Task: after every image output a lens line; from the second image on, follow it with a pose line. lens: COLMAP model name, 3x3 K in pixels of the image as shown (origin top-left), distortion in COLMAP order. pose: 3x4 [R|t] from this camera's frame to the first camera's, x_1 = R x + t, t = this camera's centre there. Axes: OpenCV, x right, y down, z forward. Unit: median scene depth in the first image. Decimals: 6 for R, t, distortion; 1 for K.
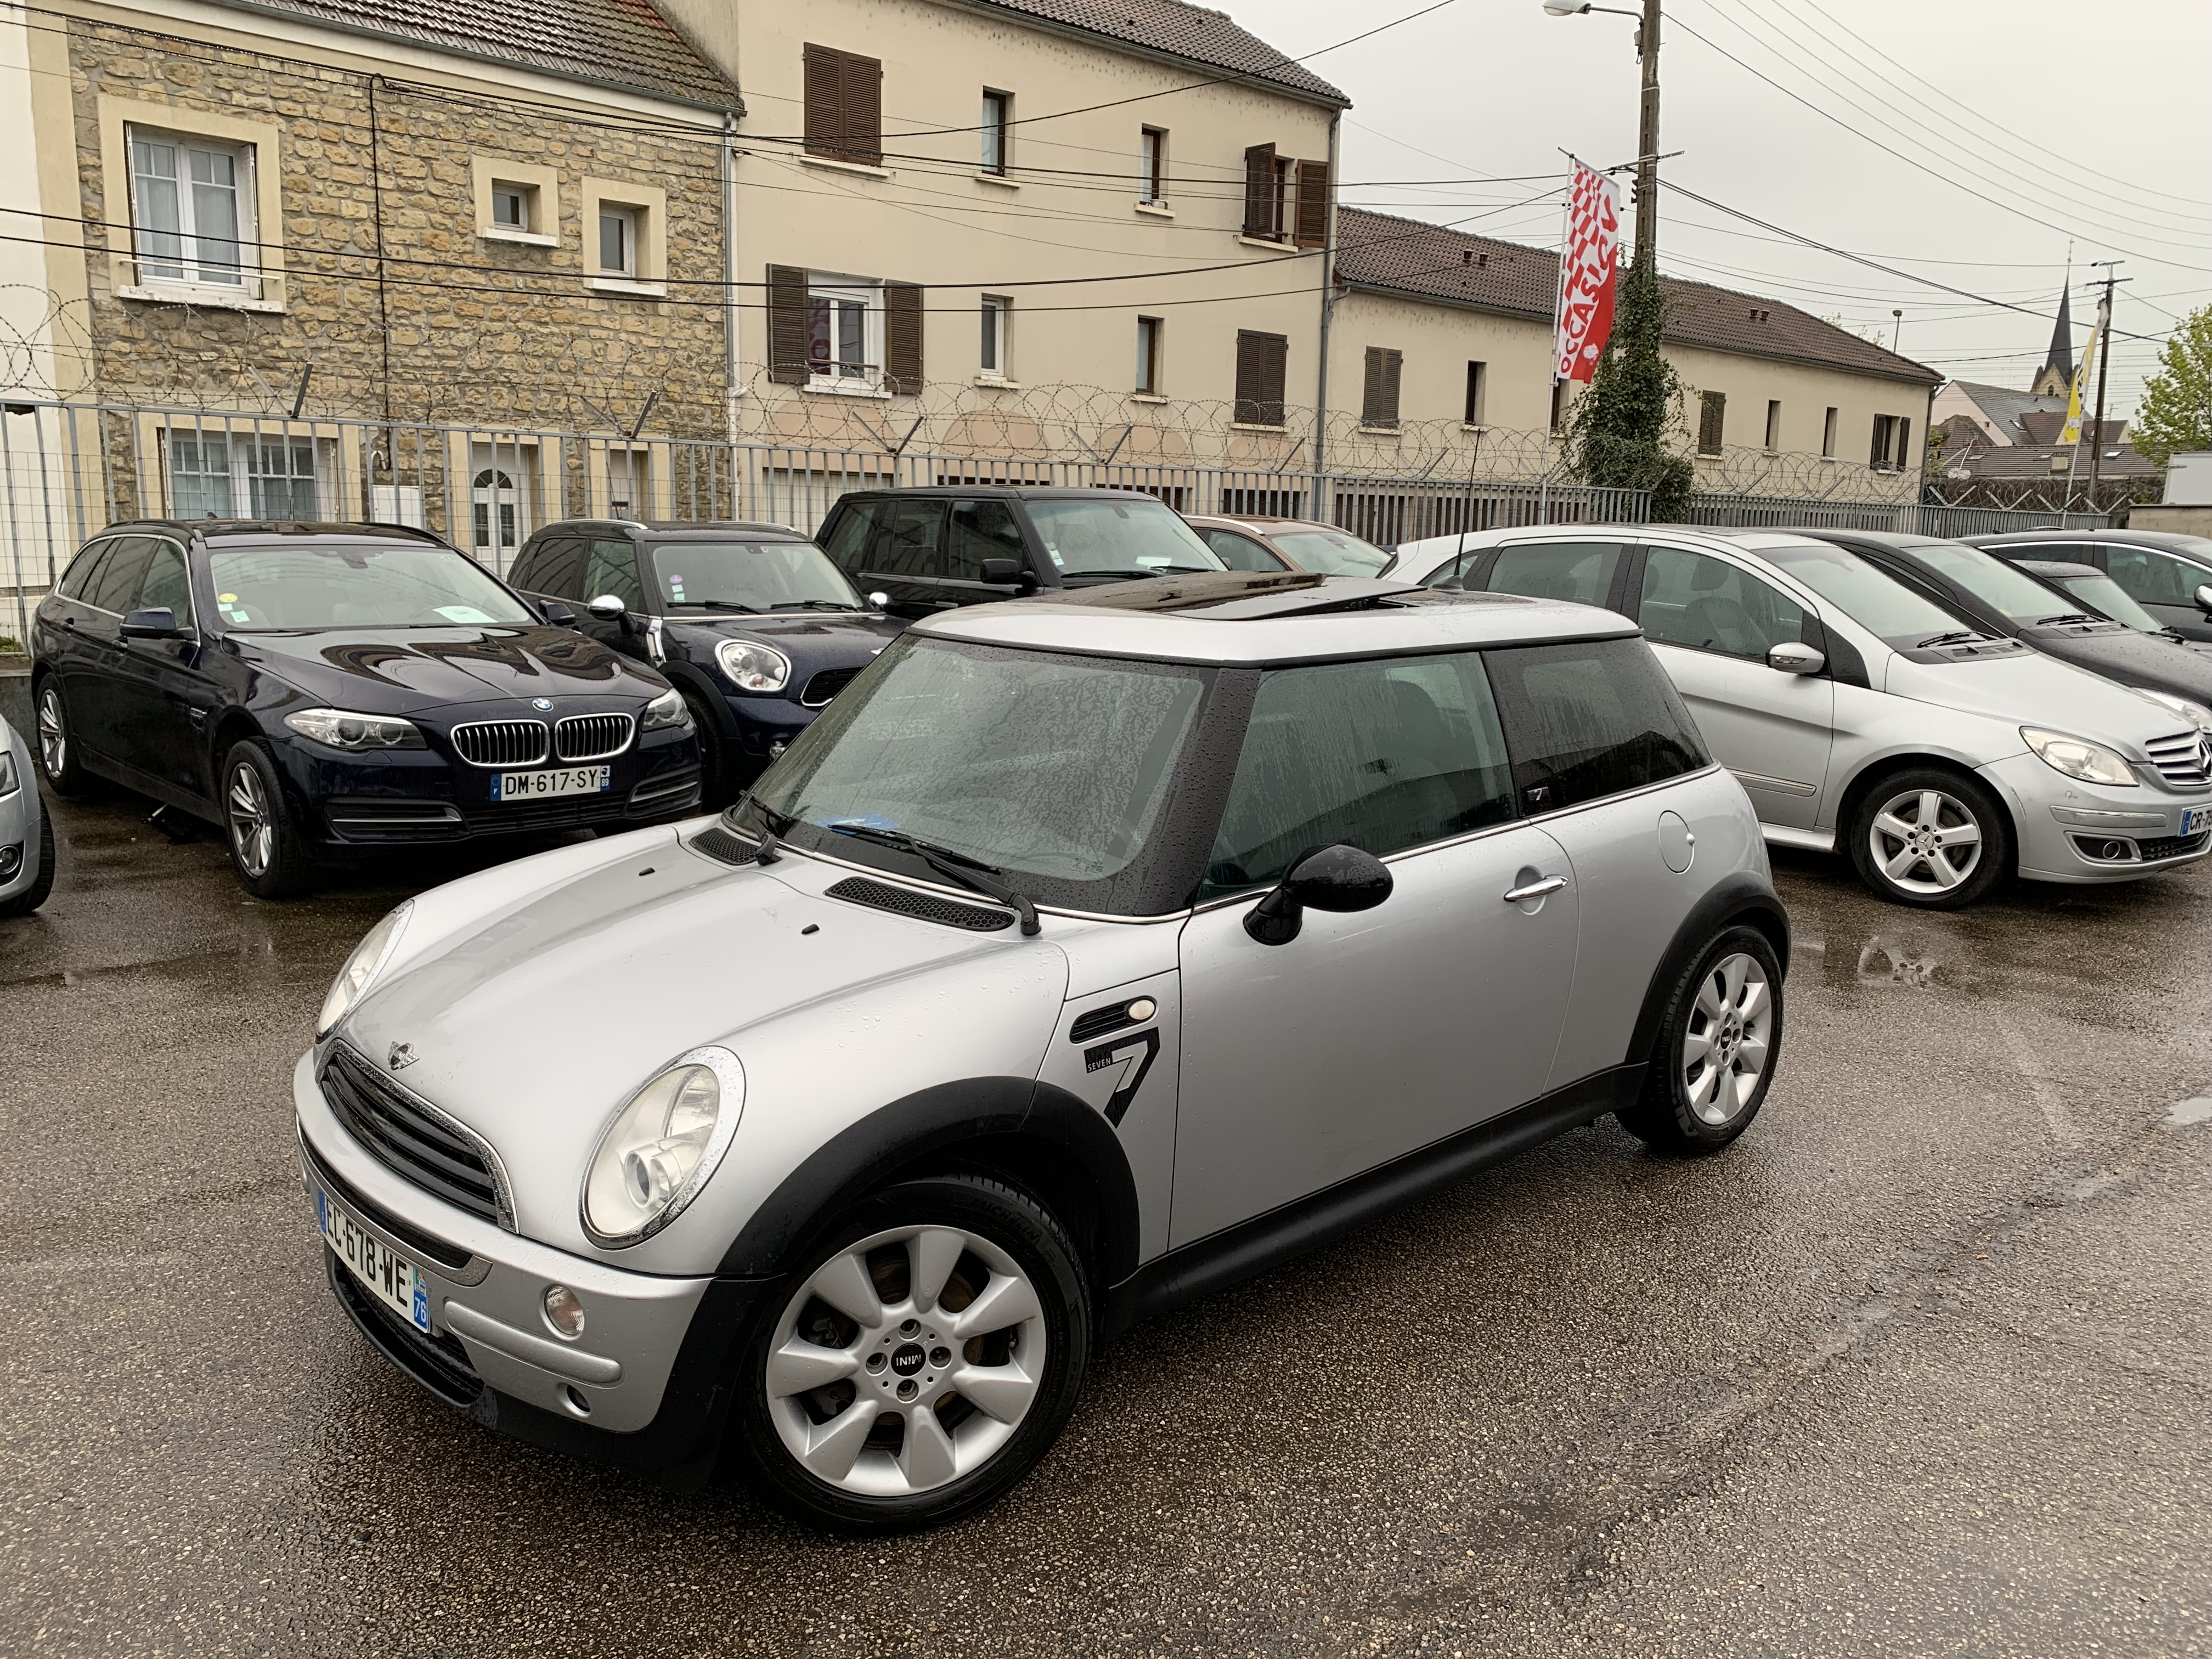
lens RADIAL K [[1688.7, 0, 1110.8], [0, 1688.7, 815.5], [0, 0, 1]] dist [0.029050, -0.024027]
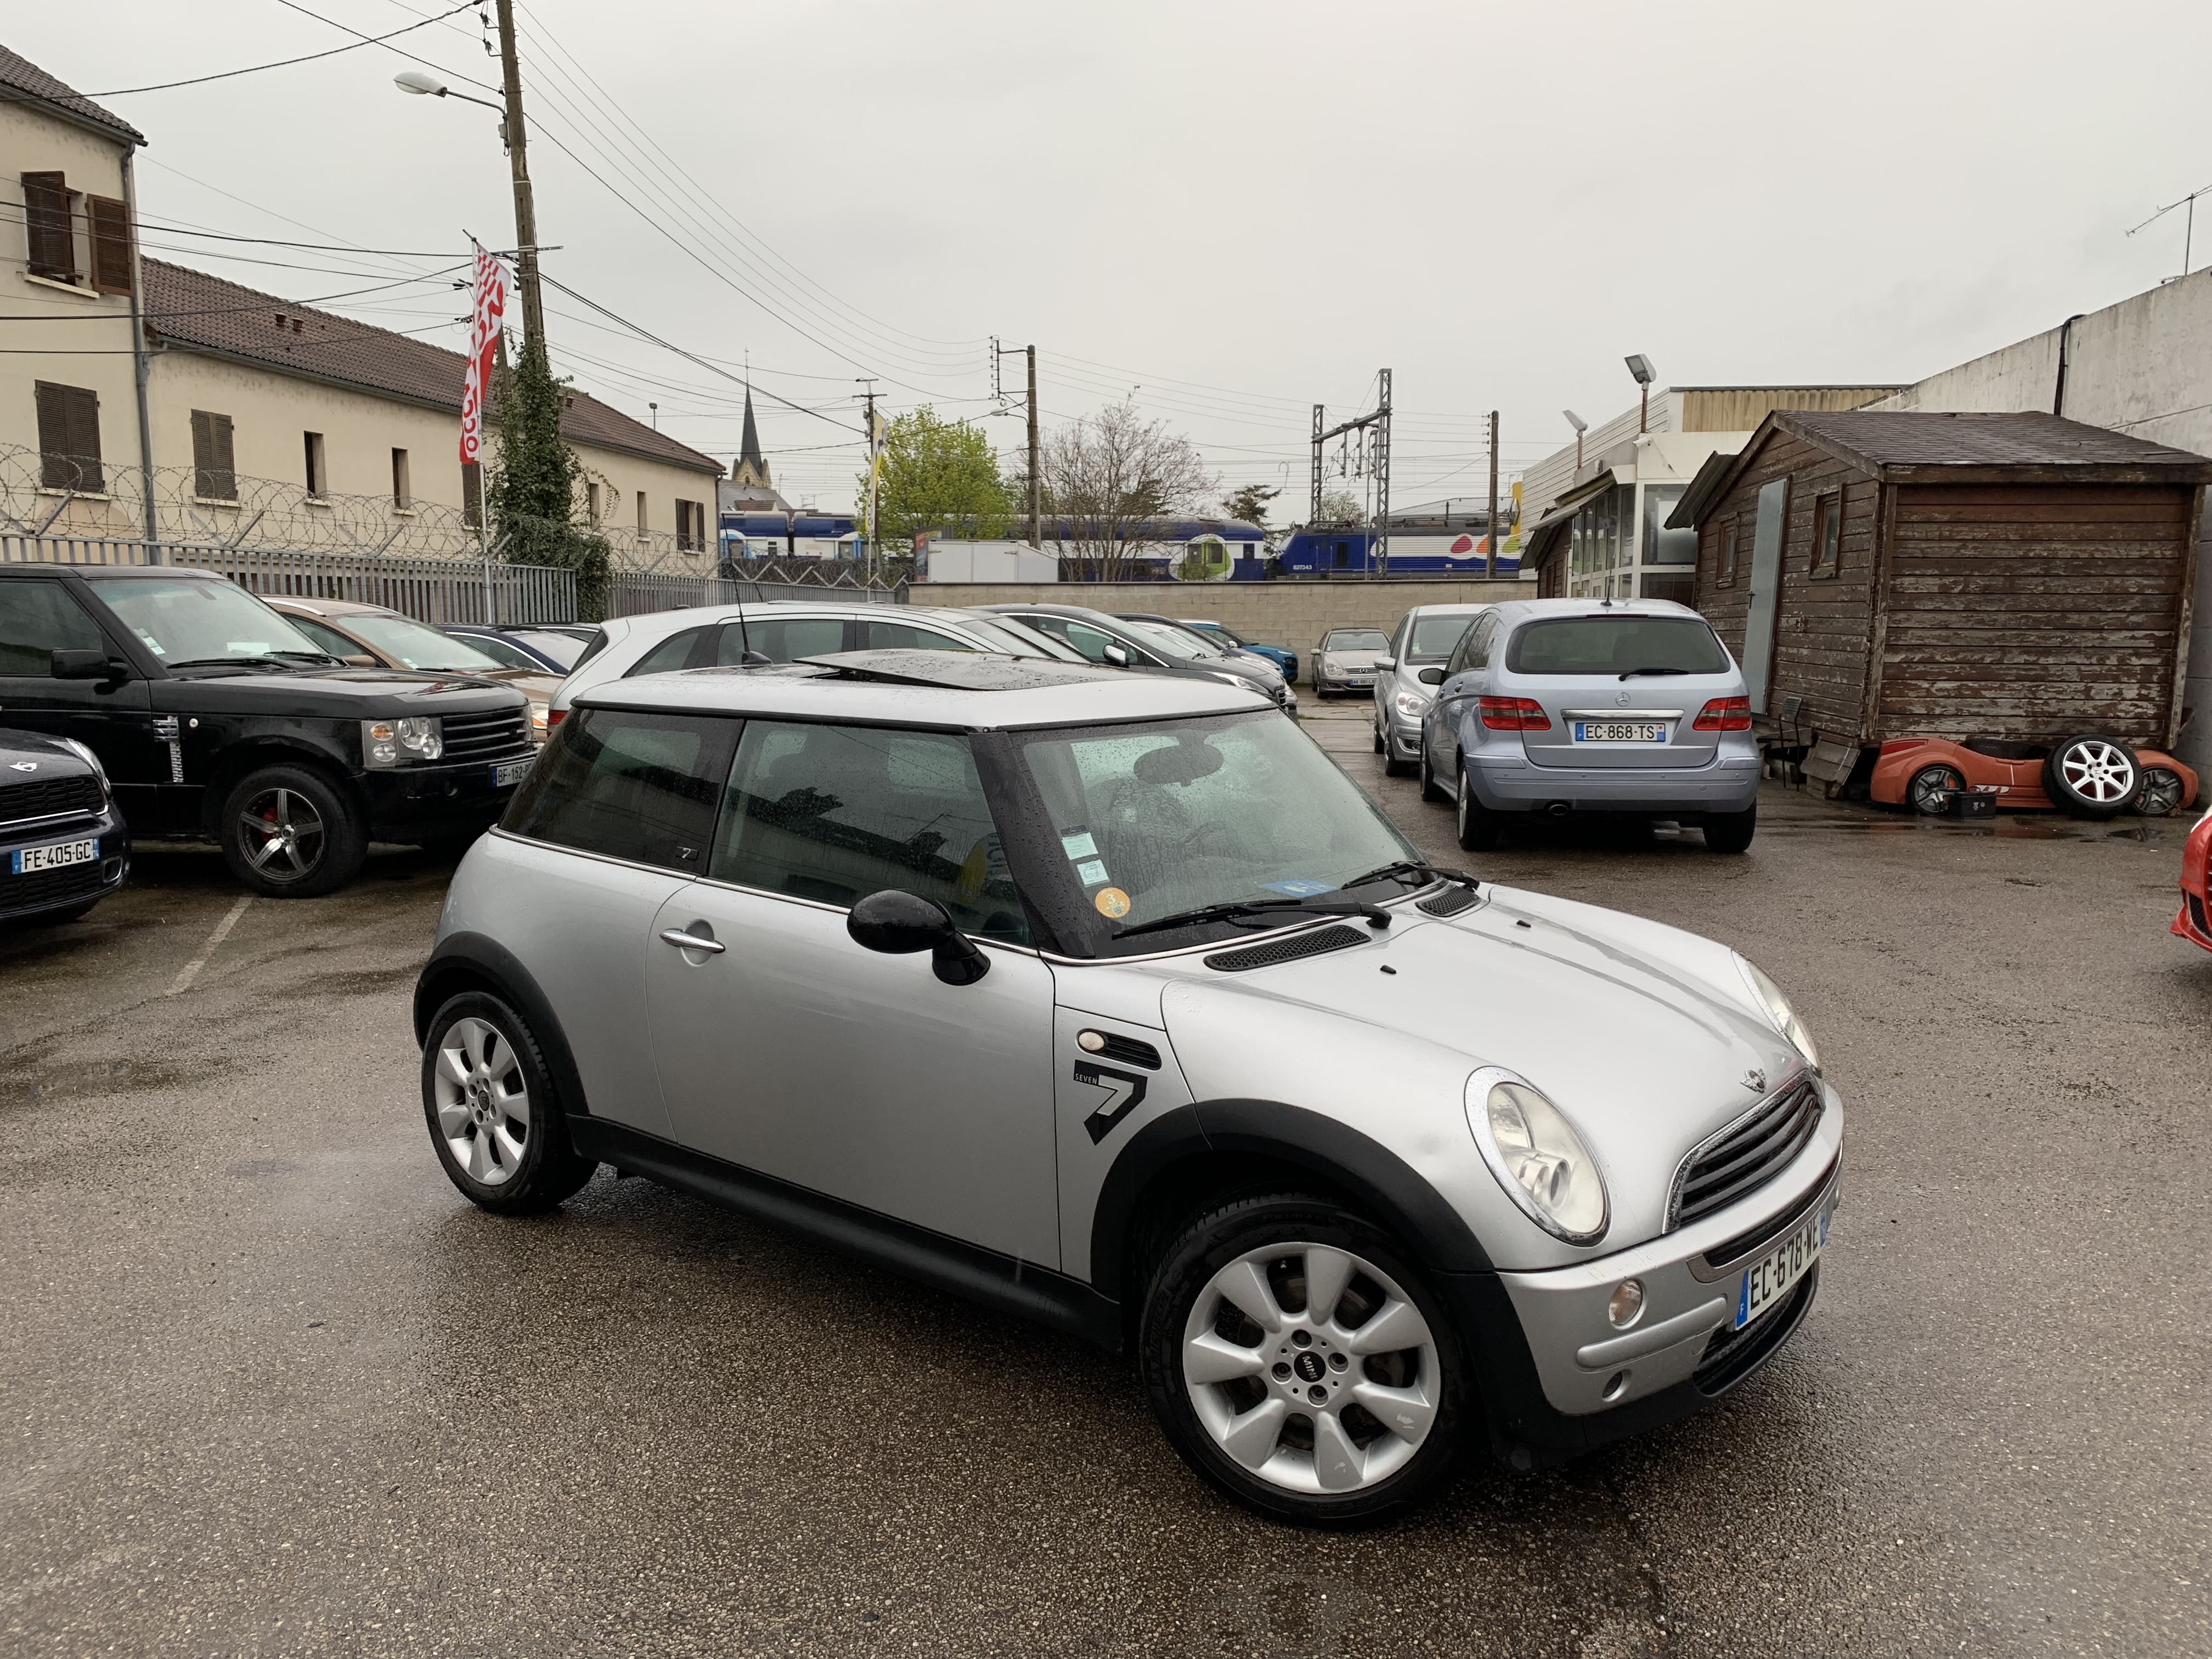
lens RADIAL K [[1688.7, 0, 1111.7], [0, 1688.7, 824.6], [0, 0, 1]] dist [0.029050, -0.024027]
pose [[0.756370, -0.098737, 0.646649, -0.134799], [0.123728, 0.992293, 0.006792, -0.004388], [-0.642336, 0.074872, 0.762757, 0.015614]]
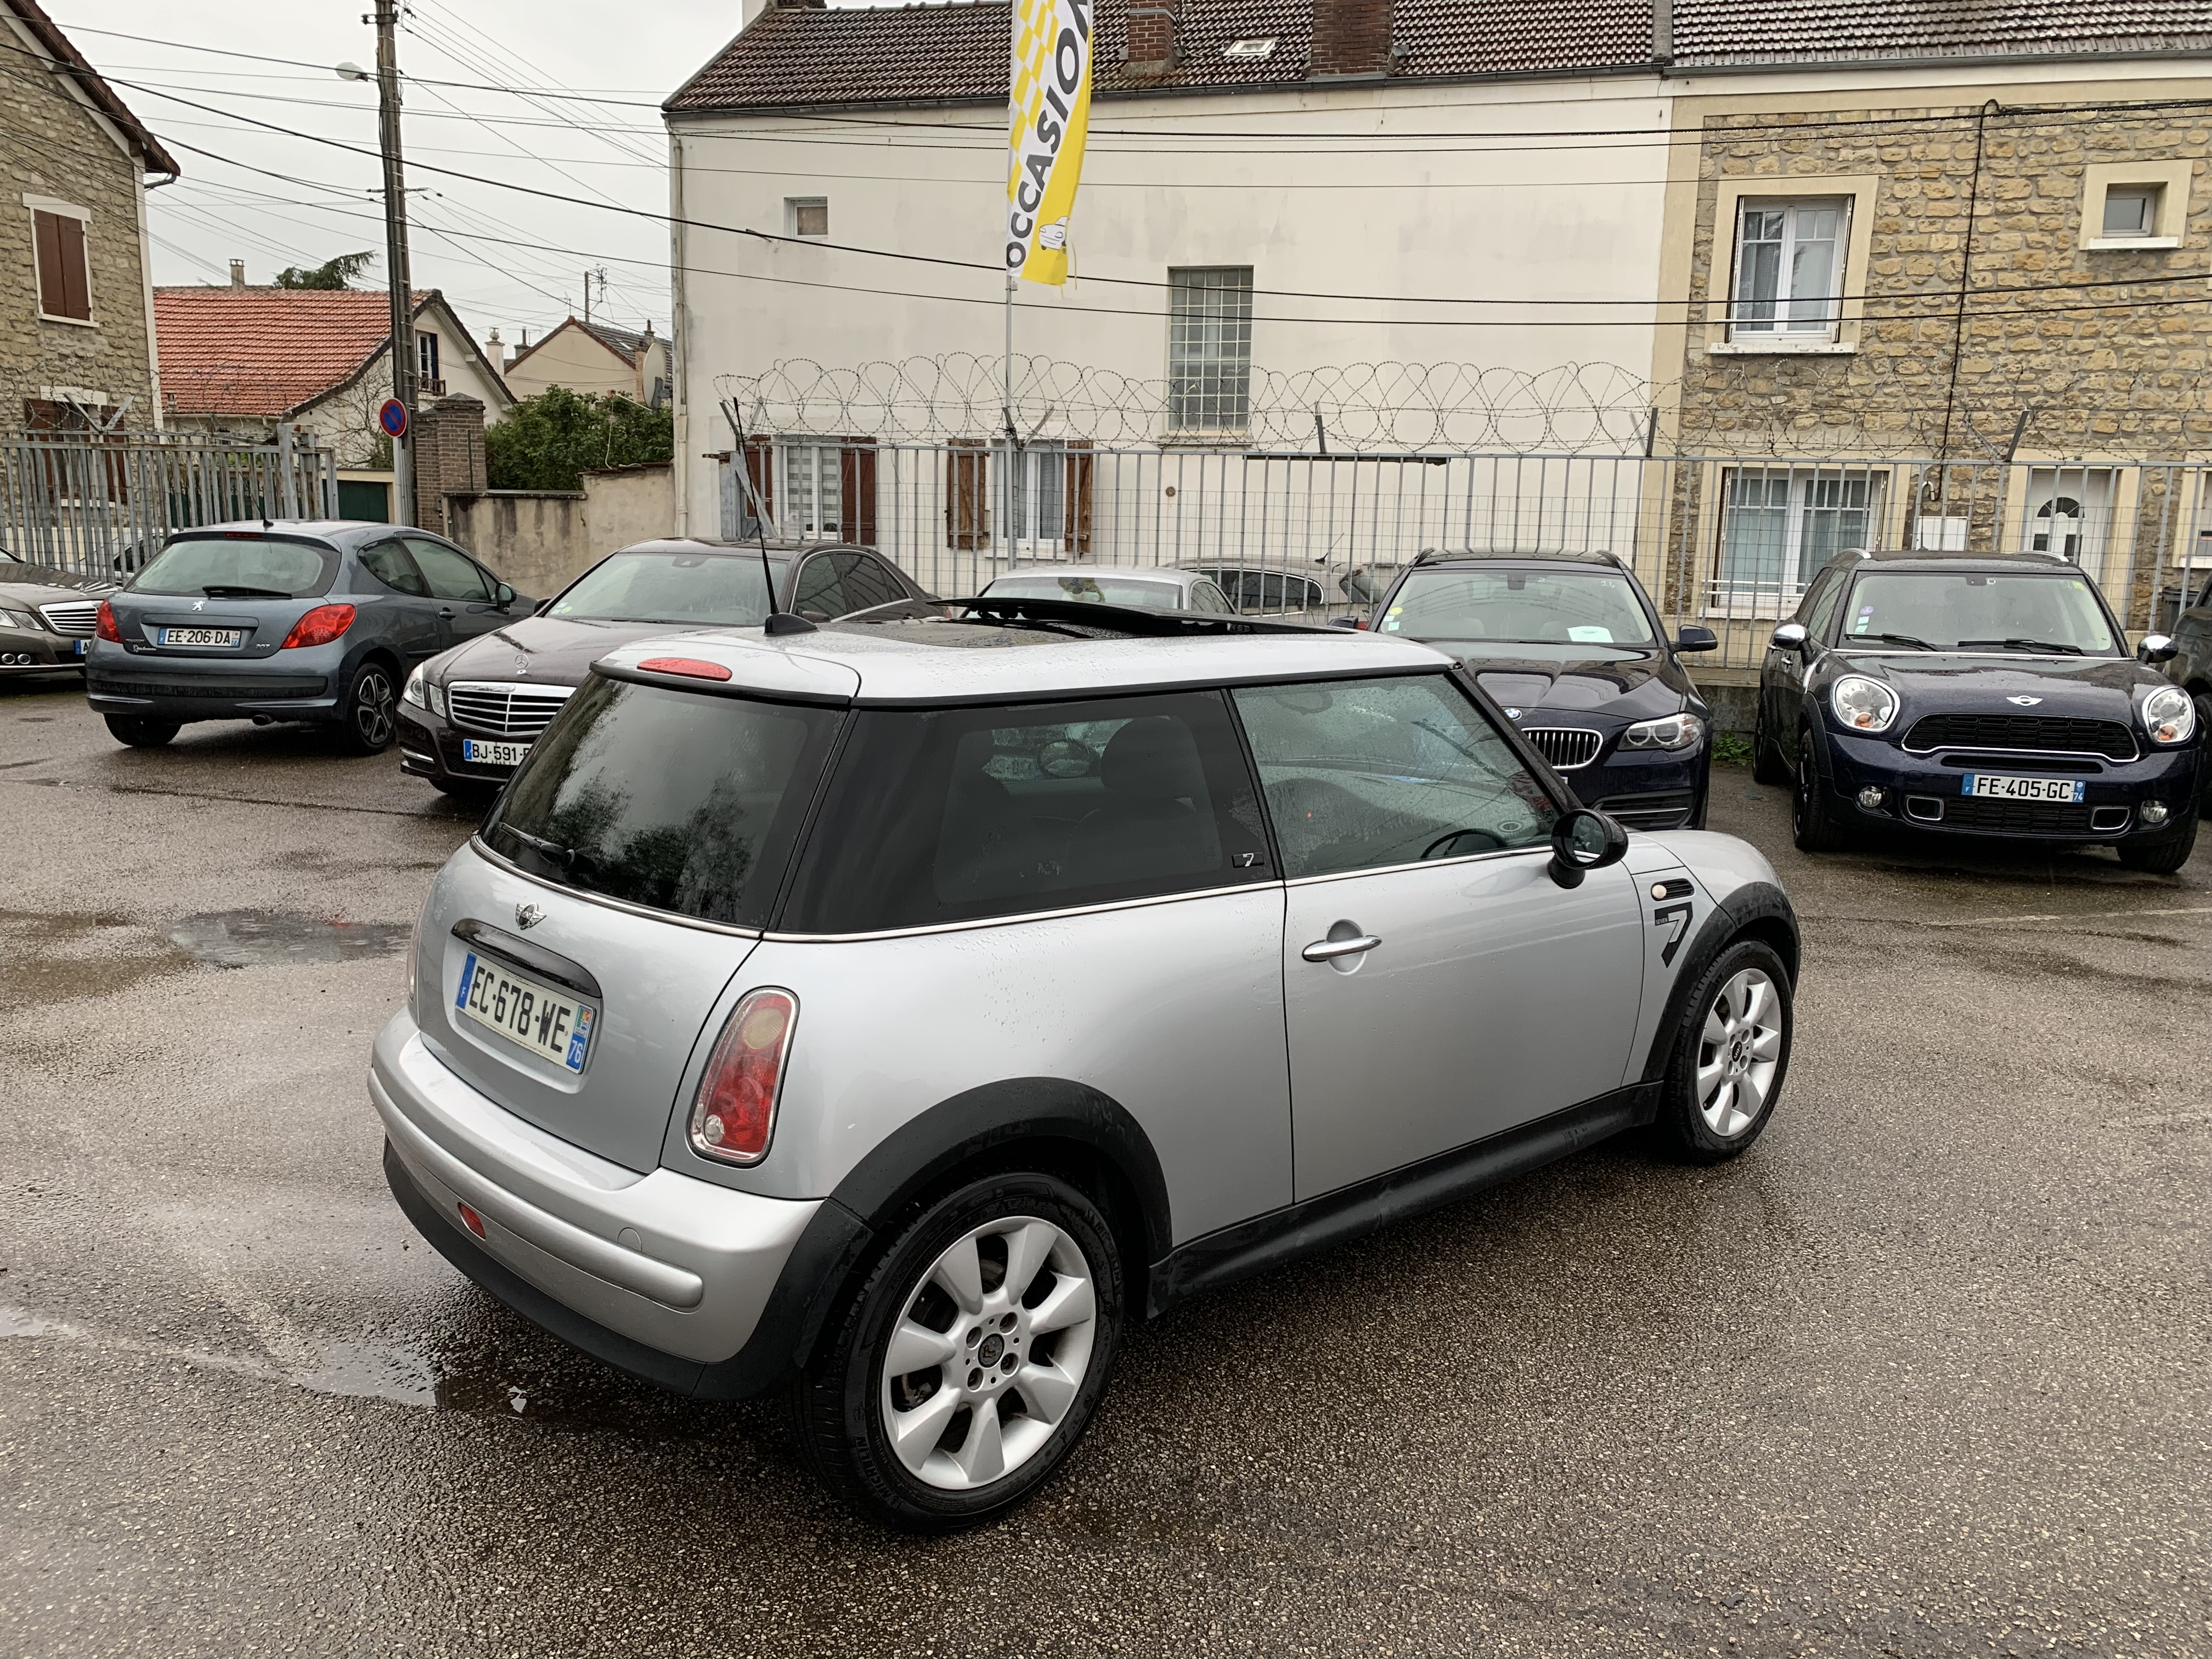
lens RADIAL K [[1688.7, 0, 1127.3], [0, 1688.7, 828.3], [0, 0, 1]] dist [0.029050, -0.024027]
pose [[0.547546, 0.140637, -0.824872, 0.168854], [-0.149970, 0.986307, 0.068612, -0.011334], [0.823227, 0.086138, 0.561140, 0.068392]]
